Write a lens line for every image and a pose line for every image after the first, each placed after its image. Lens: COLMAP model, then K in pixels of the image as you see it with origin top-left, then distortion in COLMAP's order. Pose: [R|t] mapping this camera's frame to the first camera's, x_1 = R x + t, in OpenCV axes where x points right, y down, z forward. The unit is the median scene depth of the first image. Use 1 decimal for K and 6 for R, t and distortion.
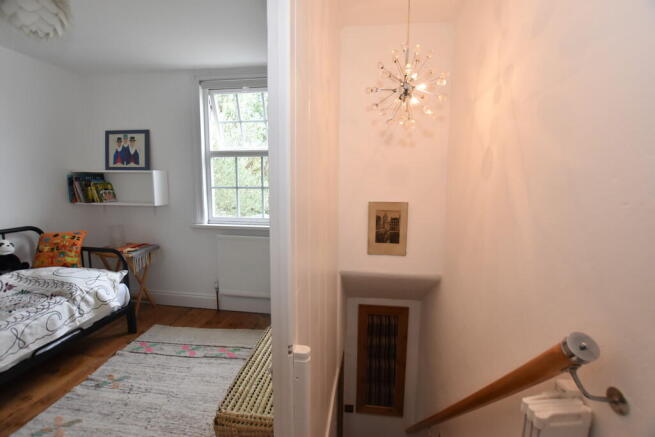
lens RADIAL K [[289.9, 0, 327.3], [0, 289.9, 217.3], [0, 0, 1]] dist [-0.029427, 0.001015]
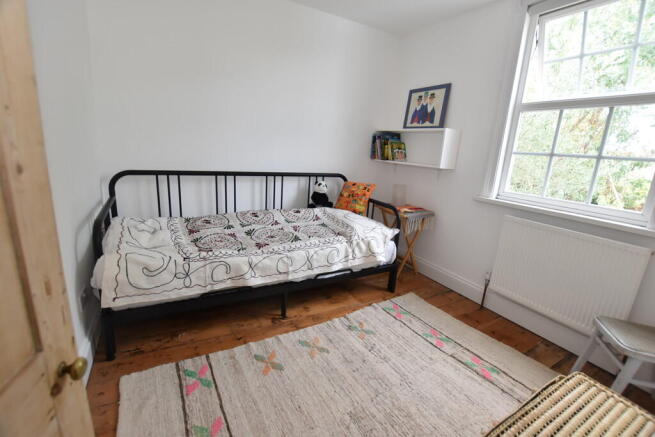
lens RADIAL K [[289.9, 0, 327.3], [0, 289.9, 217.3], [0, 0, 1]] dist [-0.029427, 0.001015]
pose [[0.603746, 0.218184, -0.766737, -0.095093], [-0.163010, 0.975283, 0.149170, 0.036145], [0.780332, 0.034925, 0.624389, 0.182892]]
